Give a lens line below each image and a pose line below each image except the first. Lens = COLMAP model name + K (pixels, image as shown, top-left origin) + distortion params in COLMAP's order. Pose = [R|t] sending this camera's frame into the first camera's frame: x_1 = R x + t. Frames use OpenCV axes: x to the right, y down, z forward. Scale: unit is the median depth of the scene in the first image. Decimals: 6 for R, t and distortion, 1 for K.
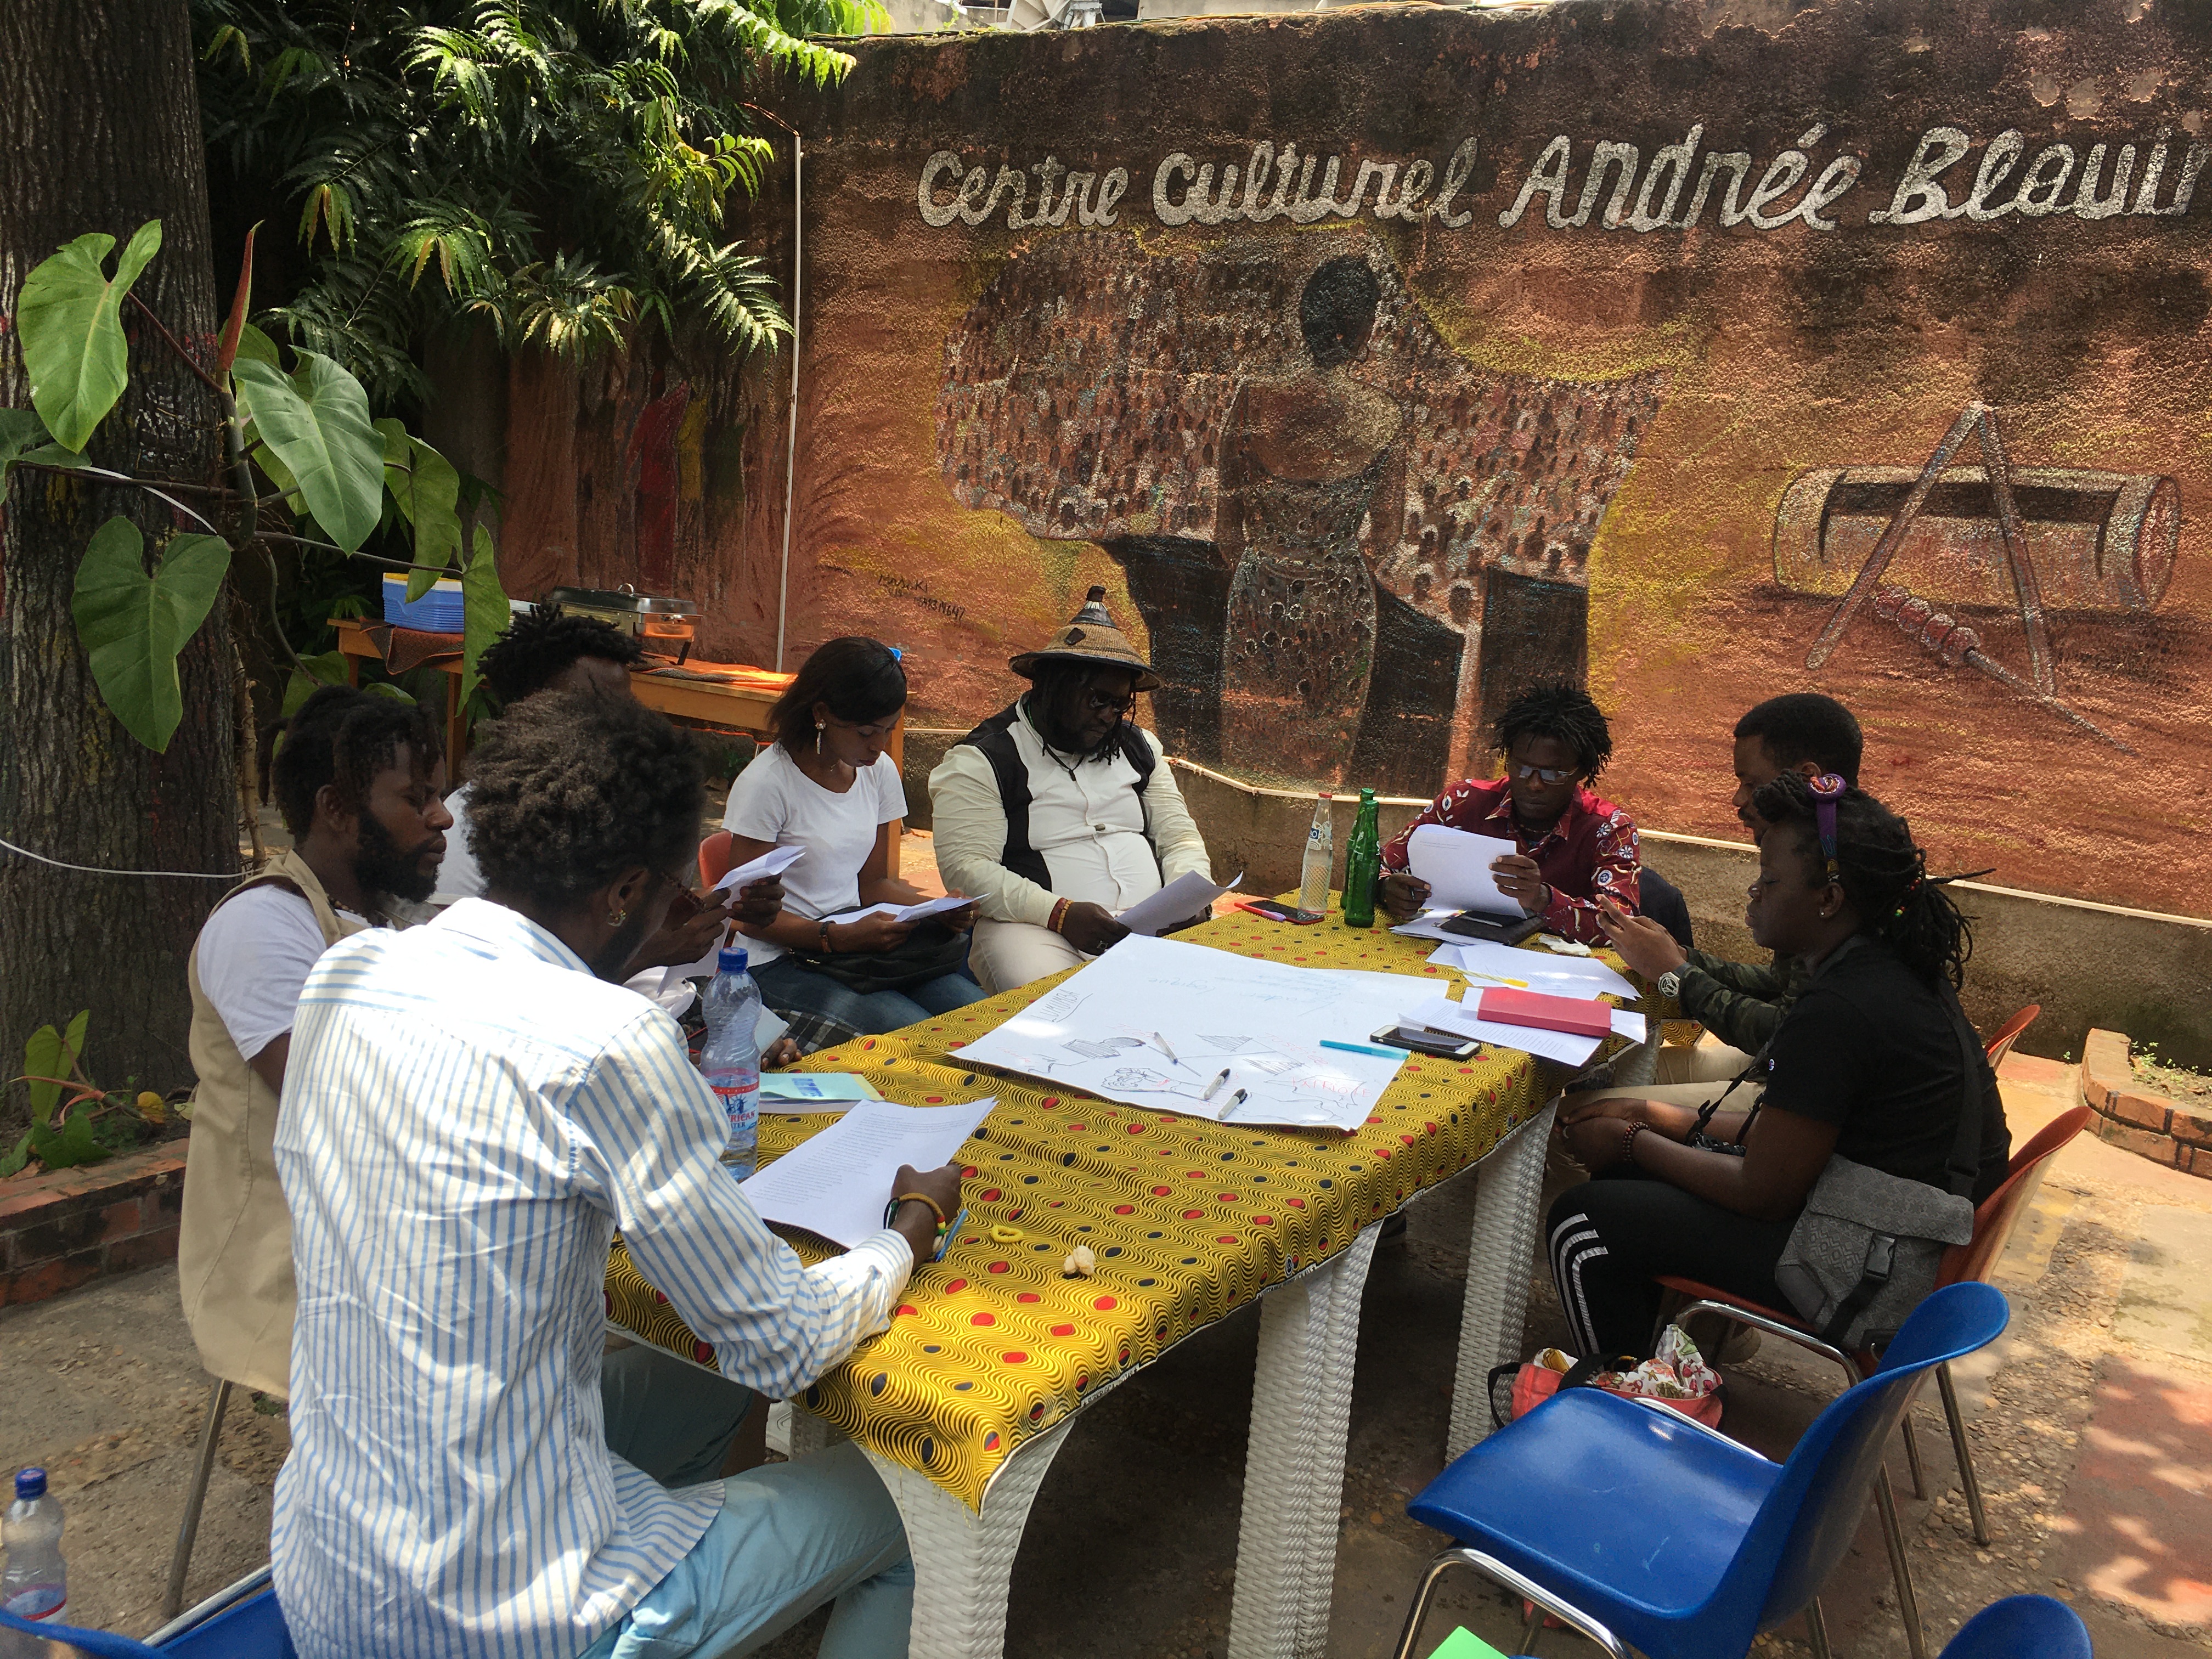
lens RADIAL K [[1895.8, 0, 1110.3], [0, 1895.8, 838.2], [0, 0, 1]] dist [0.078617, -0.100272]
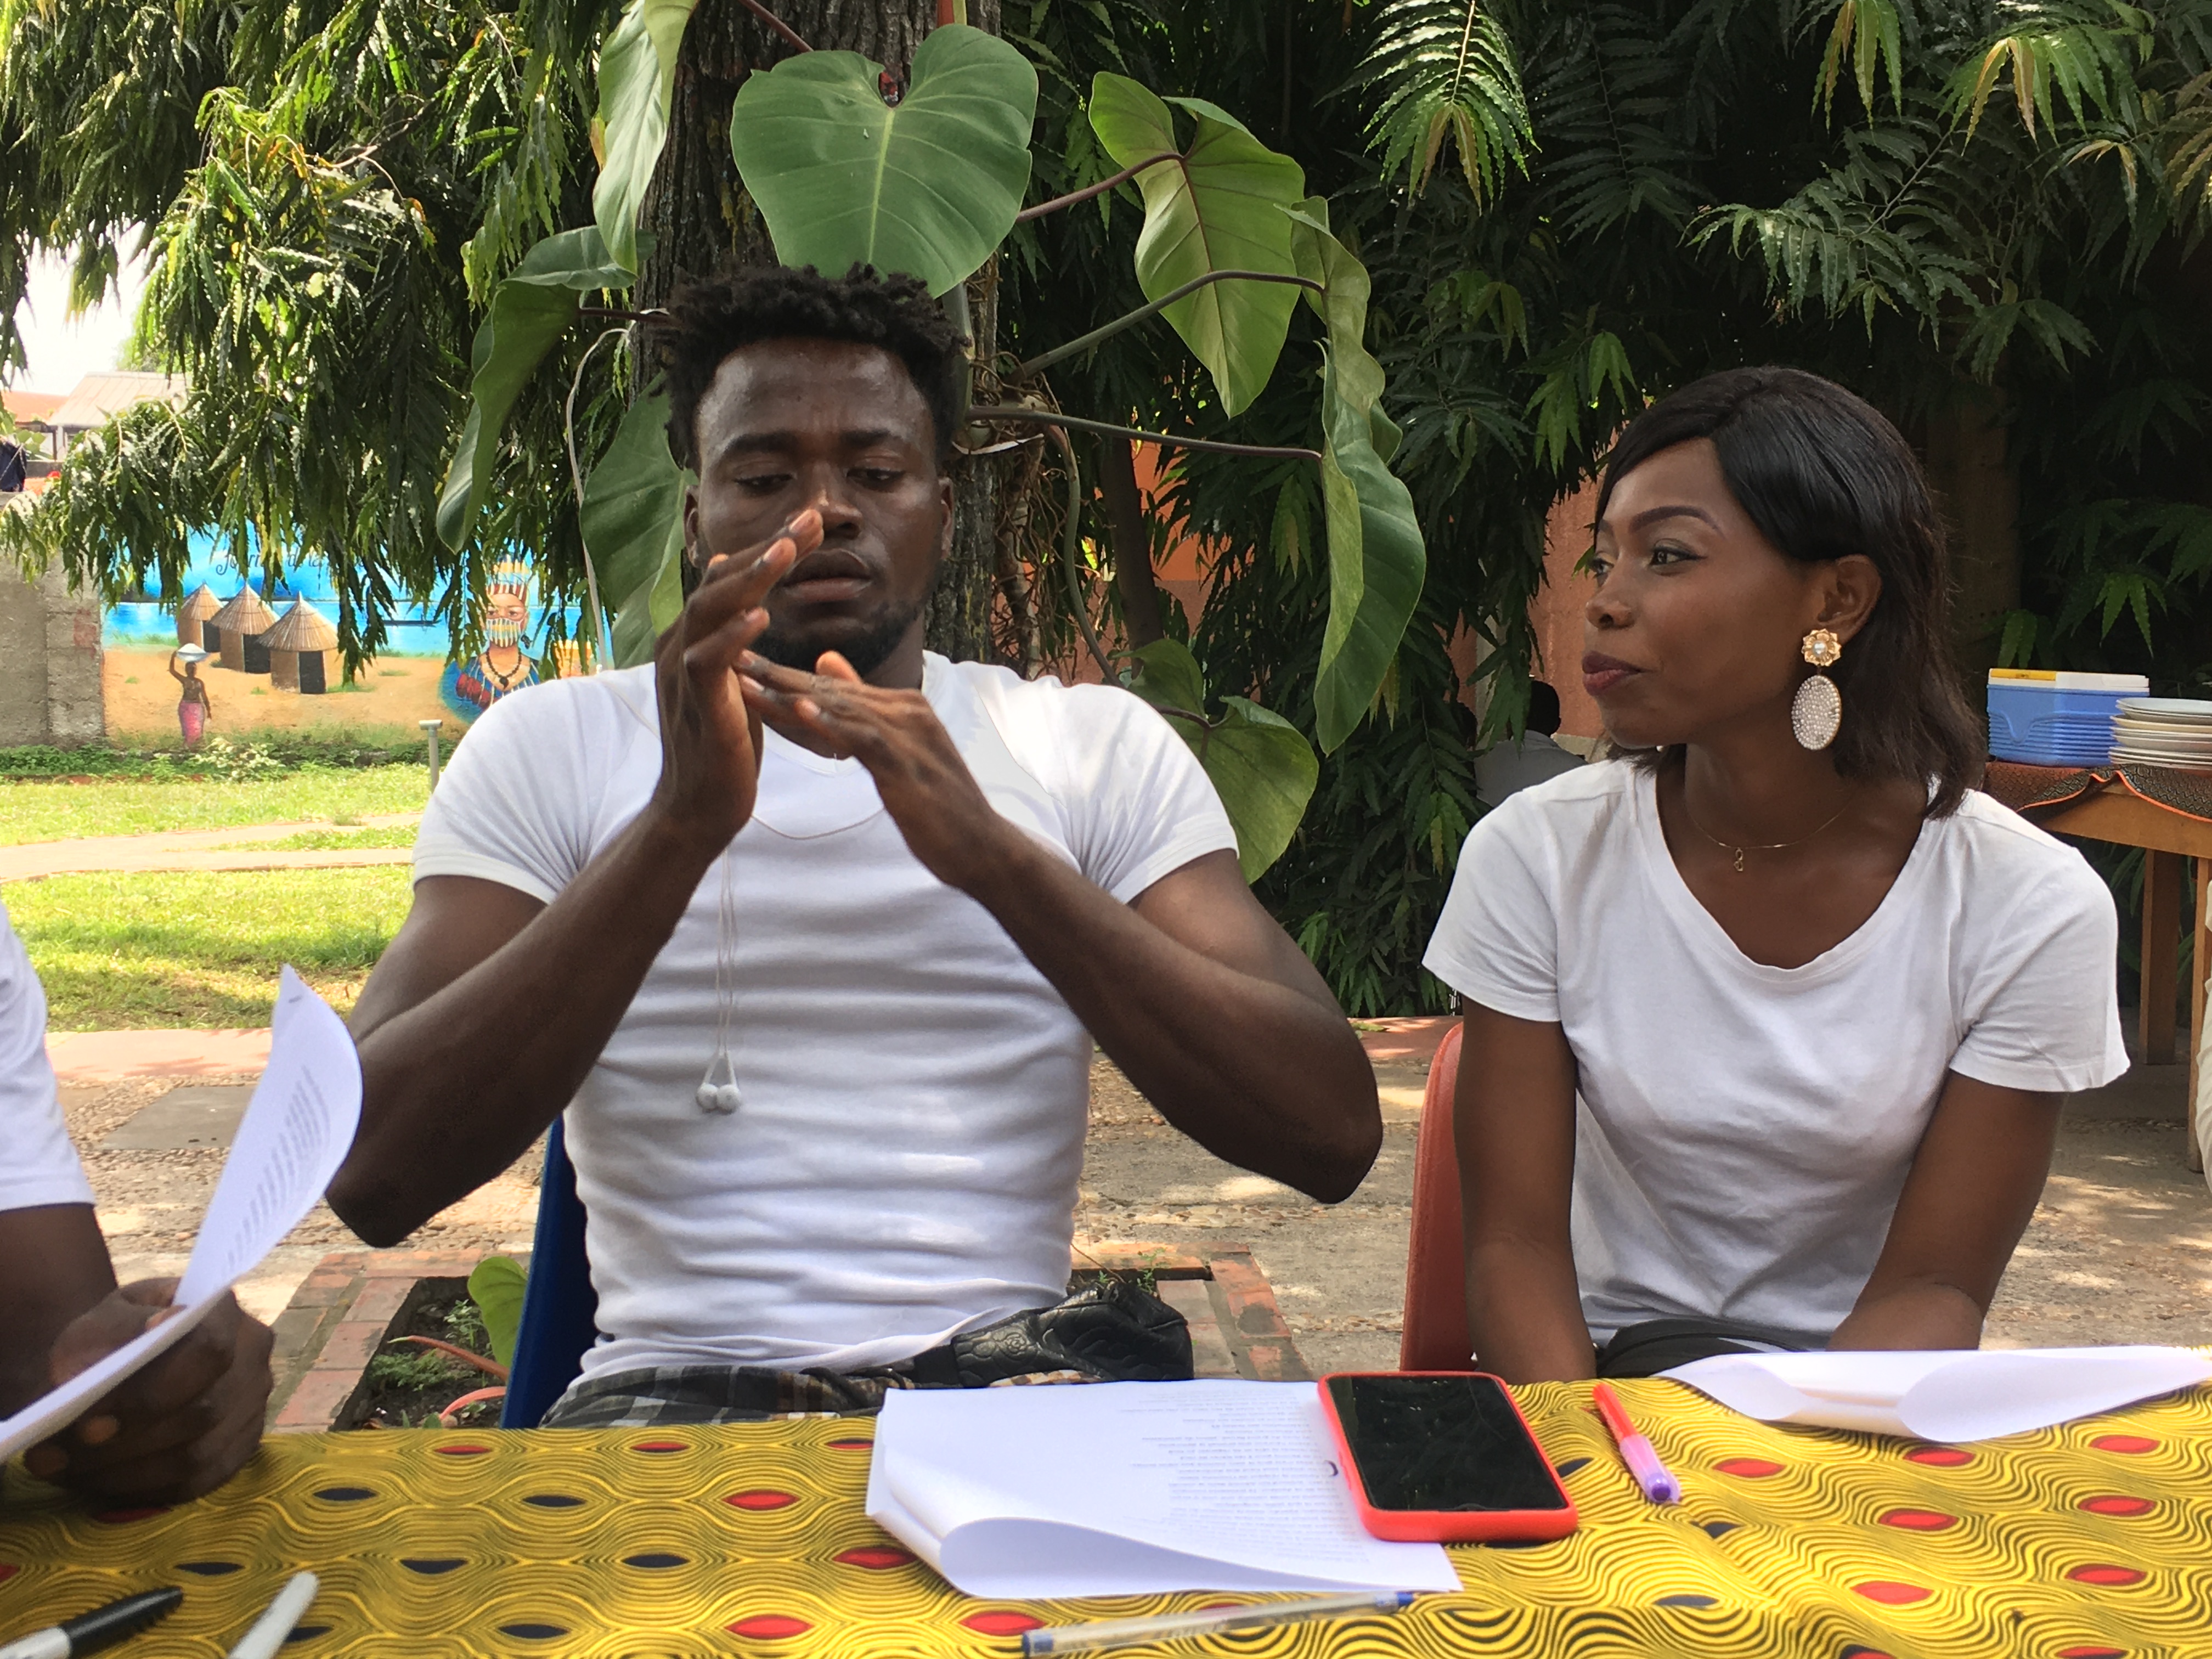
lens RADIAL K [[2736.4, 0, 1102.7], [0, 2736.4, 869.9], [0, 0, 1]] dist [0.141355, -0.425872]
pose [[0.622204, -0.017041, -0.782670, 0.100877], [-0.090003, 0.991577, -0.093140, 0.021686], [0.777664, 0.128395, 0.615429, 0.304825]]
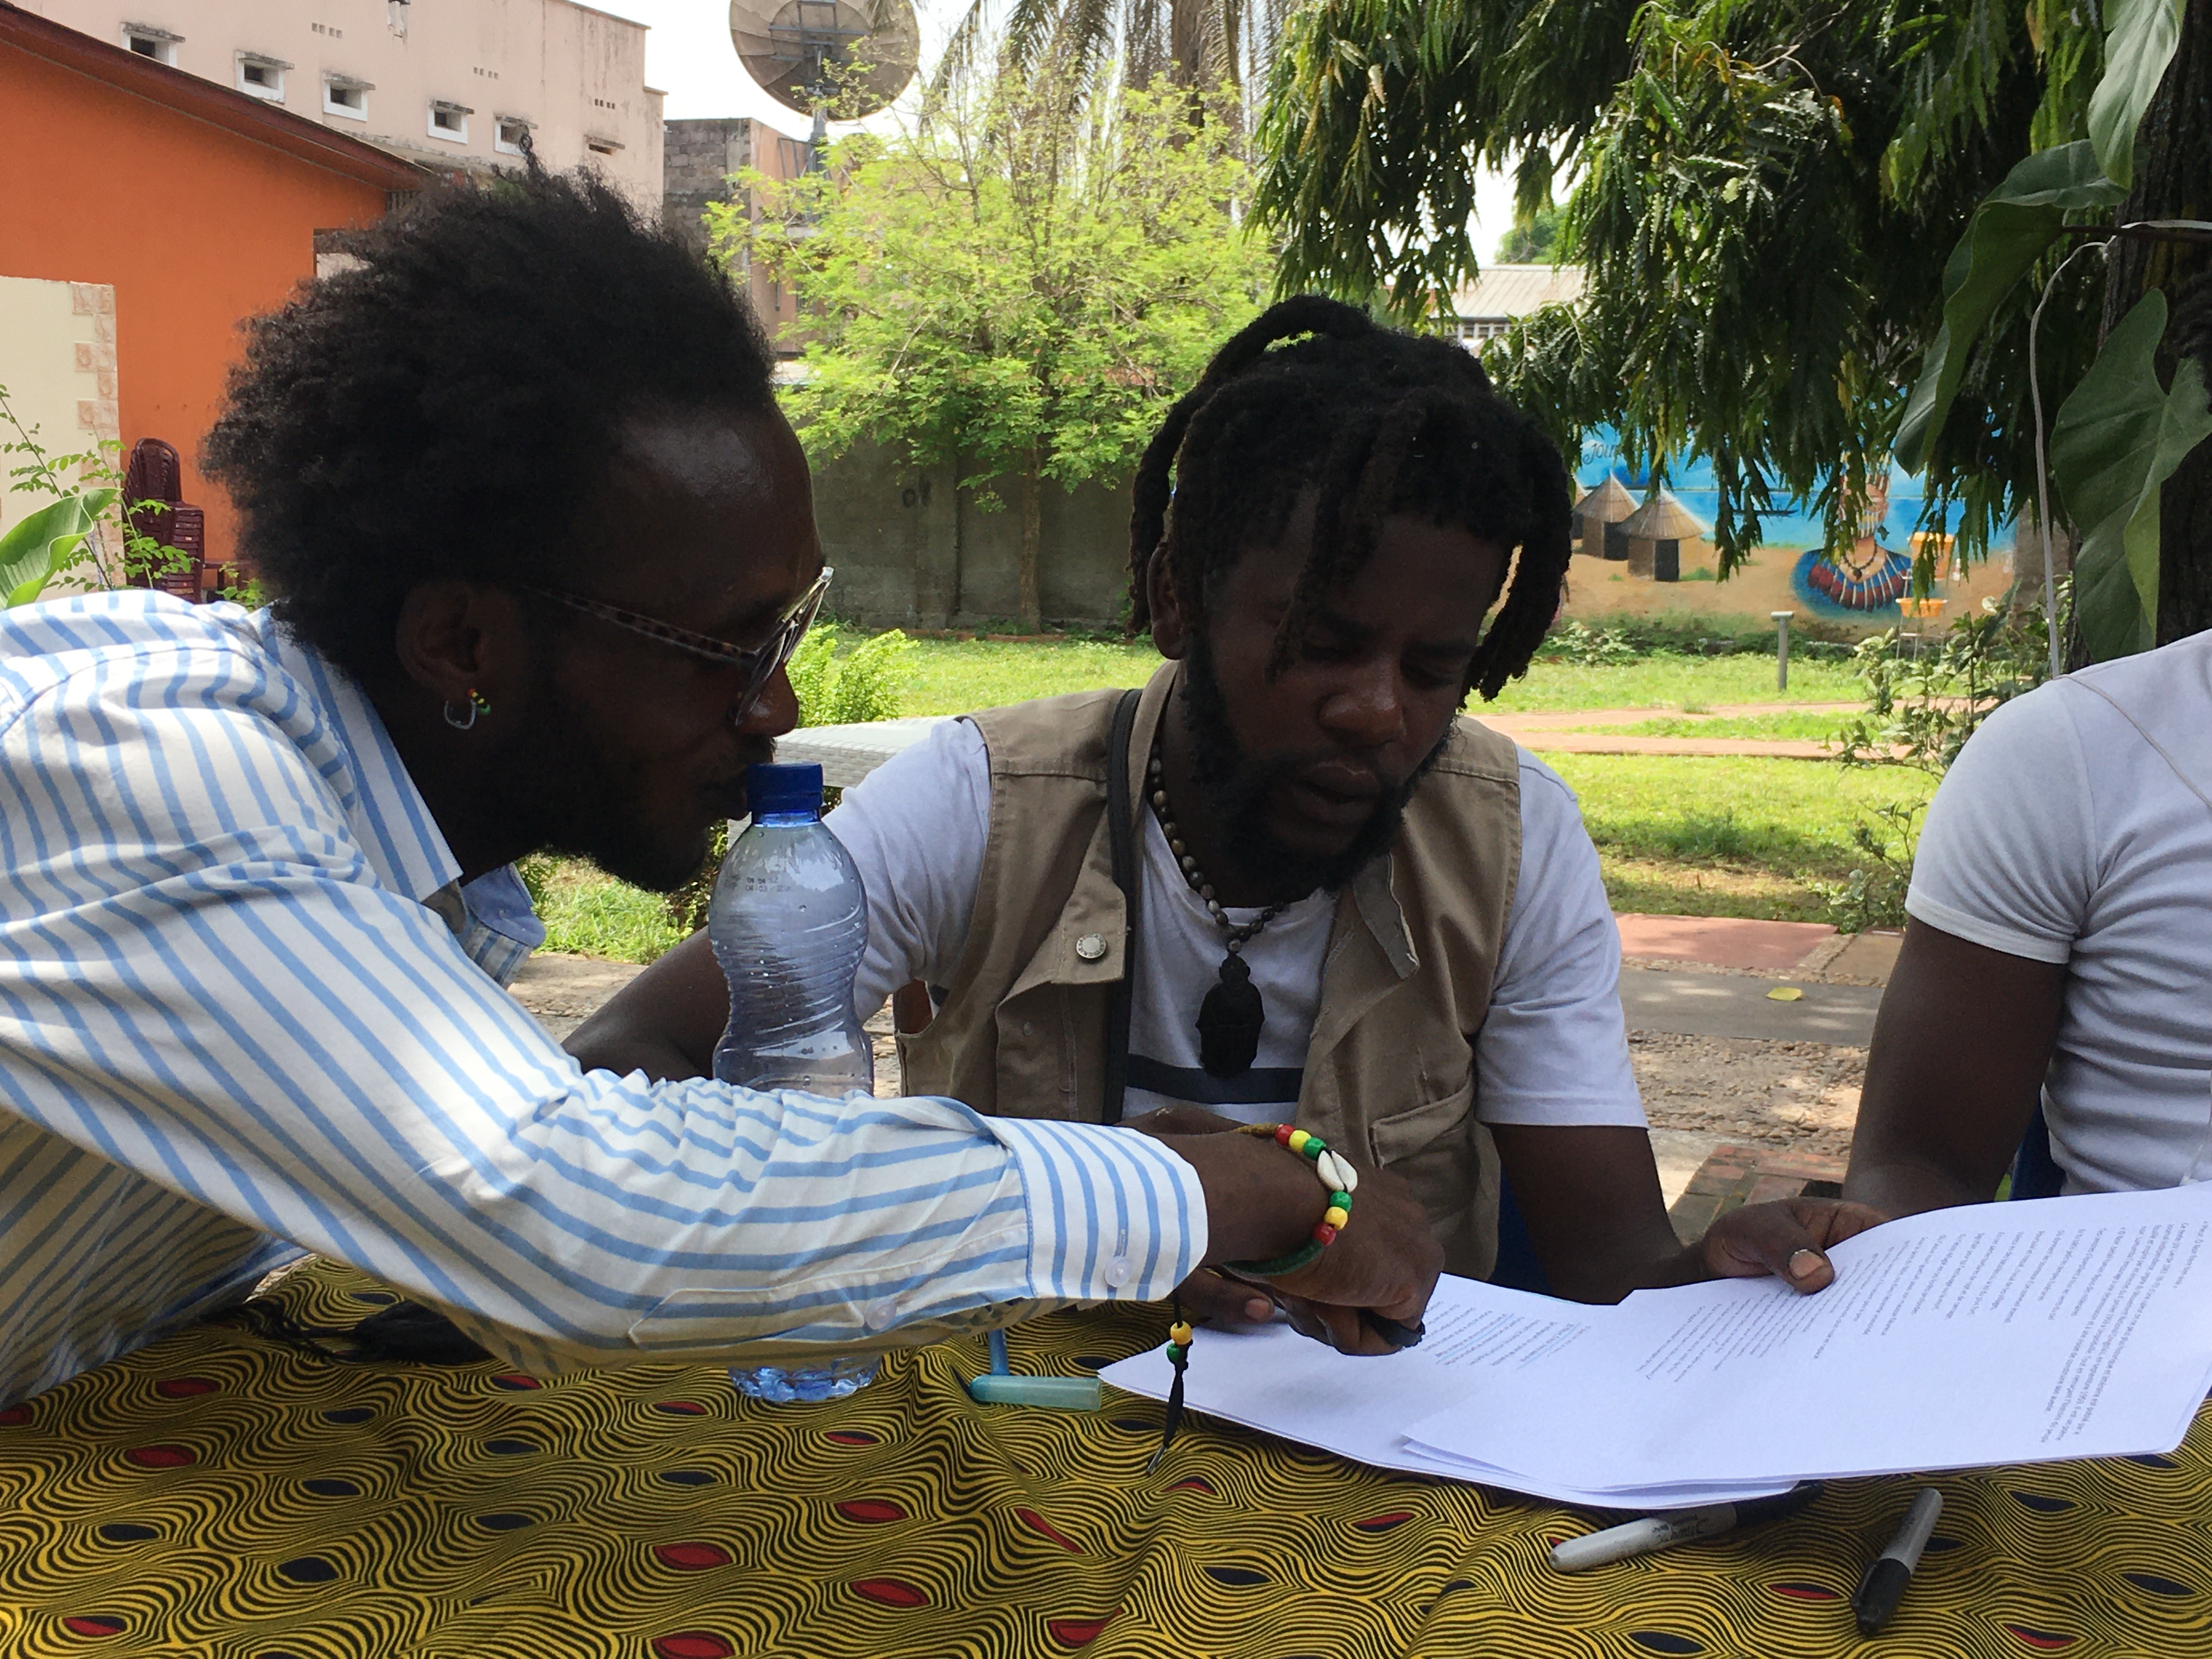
lens RADIAL K [[2766.1, 0, 1106.0], [0, 2766.1, 829.5], [0, 0, 1]] dist [0.026454, 0.304515]
pose [[0.205057, 0.034159, -0.978154, 0.106885], [-0.177319, 0.984149, -0.002805, 0.020114], [0.962554, 0.174021, 0.207863, 0.282105]]
